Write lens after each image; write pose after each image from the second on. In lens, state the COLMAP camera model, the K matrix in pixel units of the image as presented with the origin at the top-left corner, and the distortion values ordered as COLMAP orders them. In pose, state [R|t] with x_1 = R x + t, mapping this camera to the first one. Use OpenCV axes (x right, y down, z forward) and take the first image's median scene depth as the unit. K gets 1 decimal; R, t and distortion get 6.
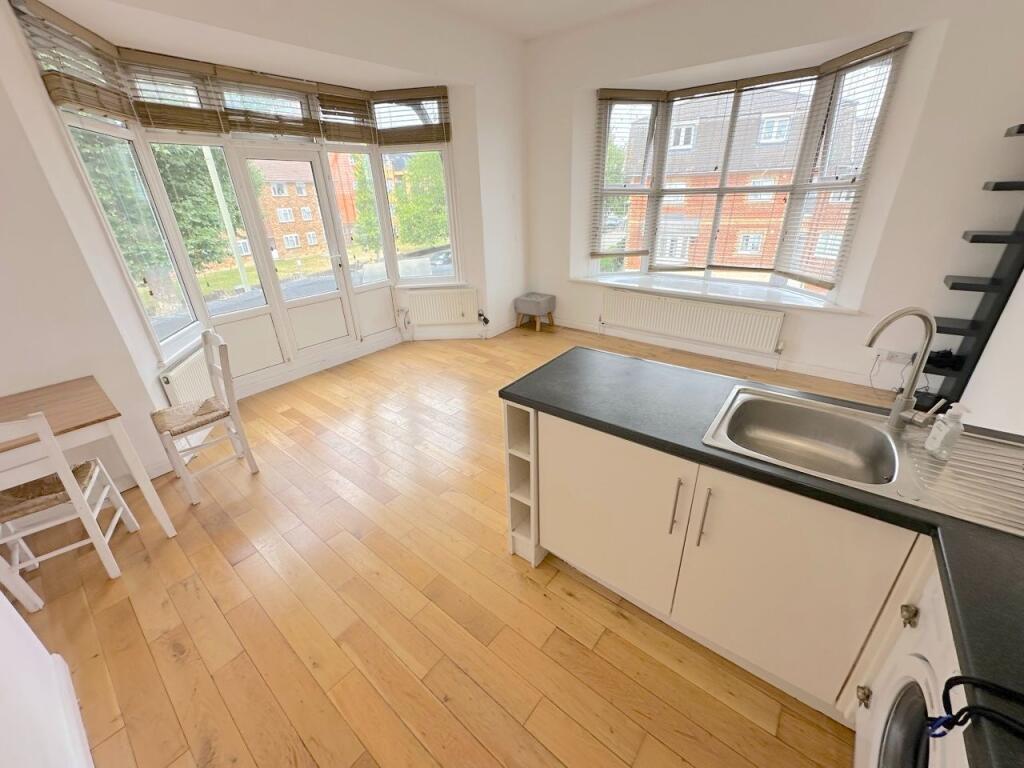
lens RADIAL K [[409.2, 0, 511.3], [0, 409.2, 384.4], [0, 0, 1]] dist [0.001164, 0.000308]
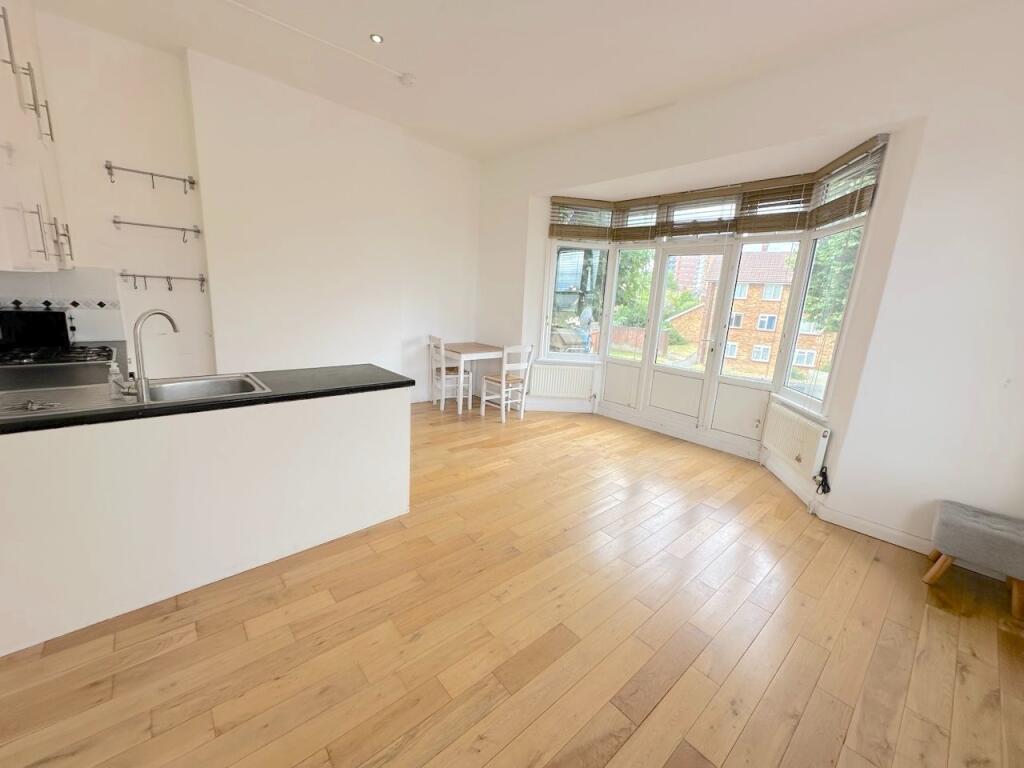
lens RADIAL K [[409.2, 0, 511.3], [0, 409.2, 384.4], [0, 0, 1]] dist [0.001164, 0.000308]
pose [[-0.178710, 0.232681, -0.955993, 0.720982], [-0.459204, 0.839595, 0.290192, -0.323049], [0.870169, 0.490856, -0.043196, 0.749998]]
